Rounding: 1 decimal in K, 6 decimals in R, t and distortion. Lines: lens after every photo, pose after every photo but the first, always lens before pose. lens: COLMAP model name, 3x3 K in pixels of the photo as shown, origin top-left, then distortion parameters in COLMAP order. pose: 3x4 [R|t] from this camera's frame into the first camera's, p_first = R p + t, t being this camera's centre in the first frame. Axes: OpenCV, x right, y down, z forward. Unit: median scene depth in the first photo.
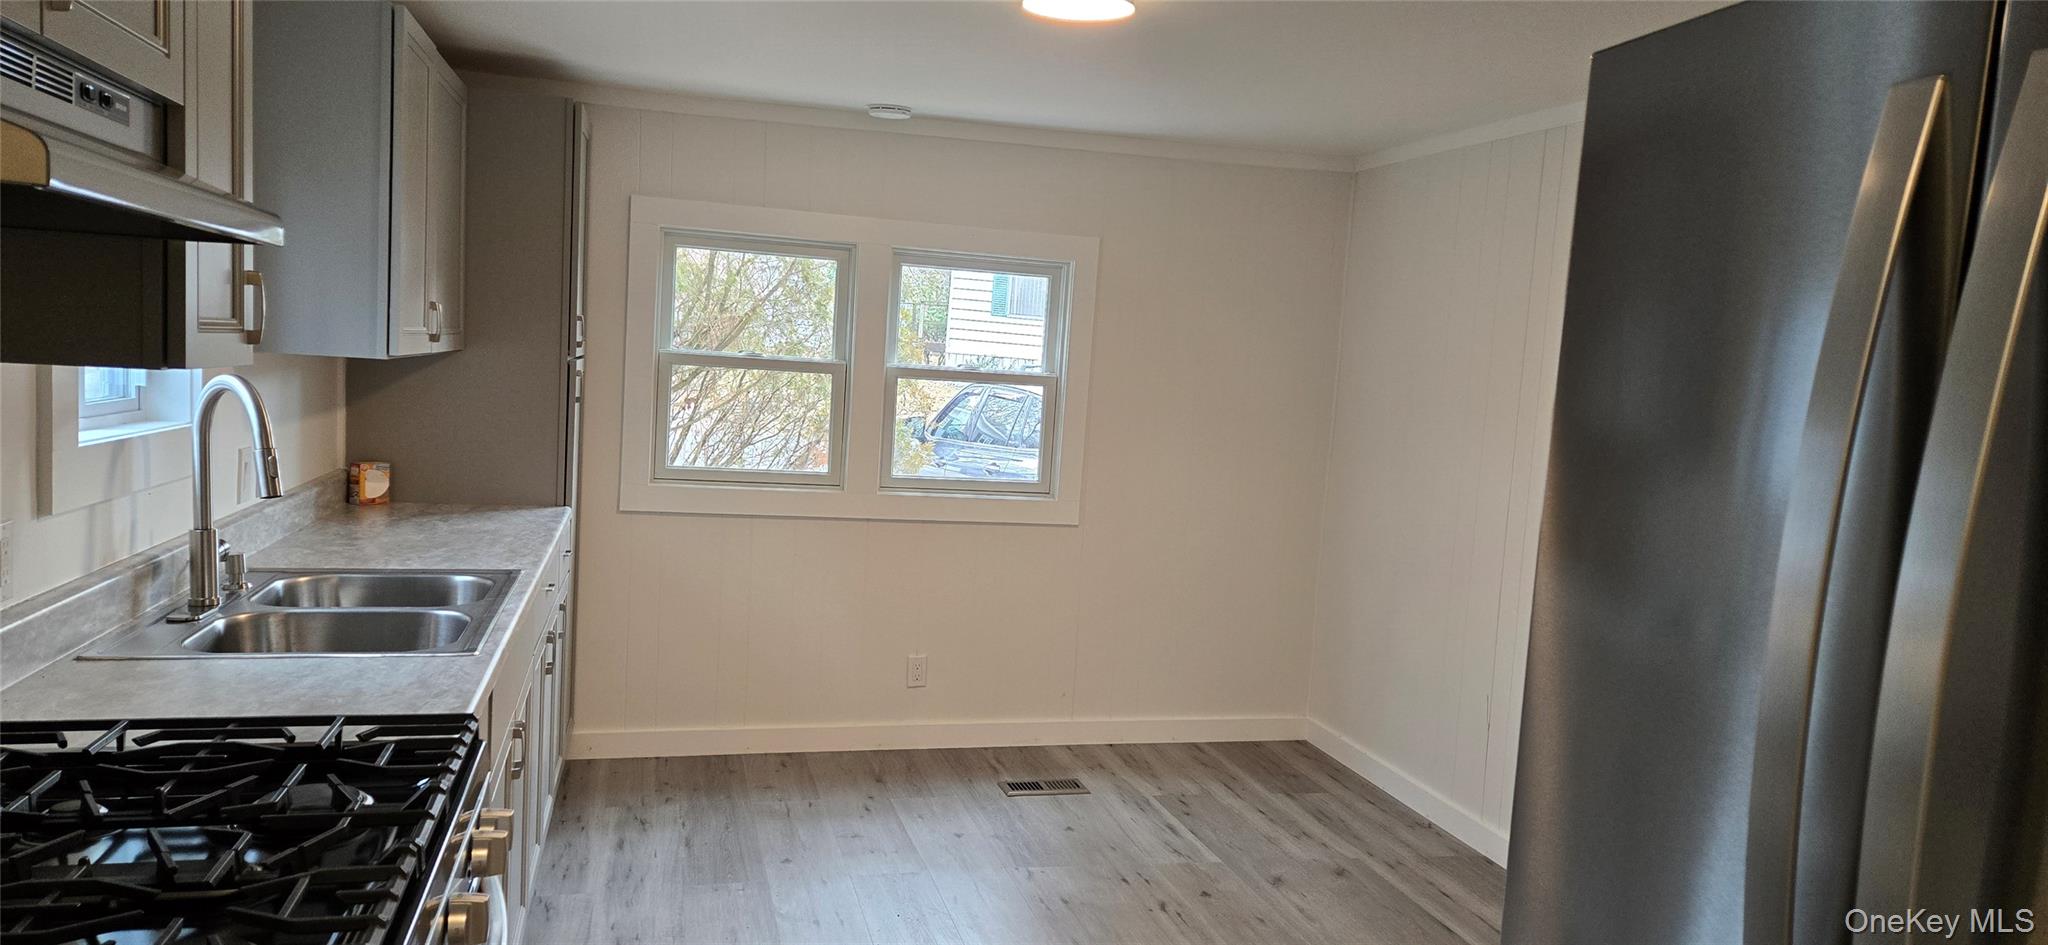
lens RADIAL K [[1335.7, 0, 1024.0], [0, 1335.7, 472.5], [0, 0, 1]] dist [0.073597, -0.056957]
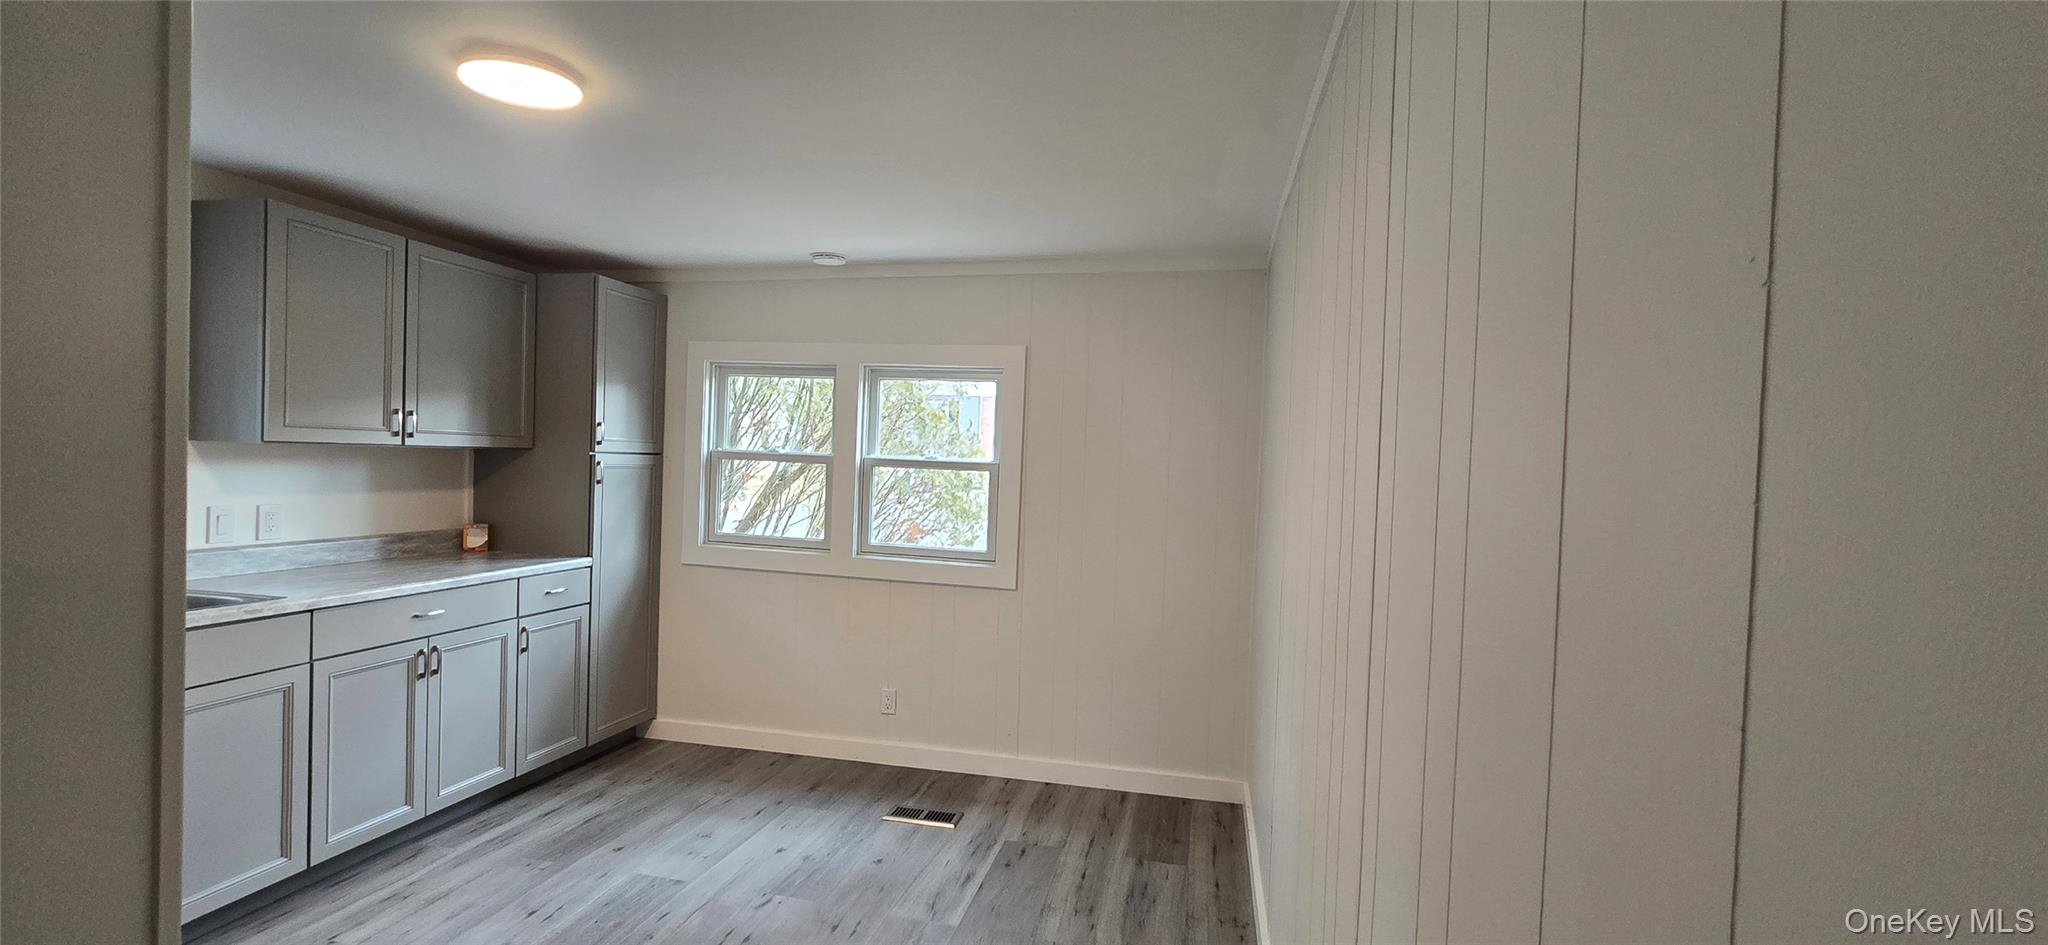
lens RADIAL K [[835.7, 0, 1032.9], [0, 835.7, 486.4], [0, 0, 1]] dist [-0.000084, 0.000002]
pose [[0.893319, -0.009788, -0.449316, 0.407253], [-0.024511, 0.997214, -0.070456, 0.000720], [0.448754, 0.073953, 0.890590, 0.366985]]
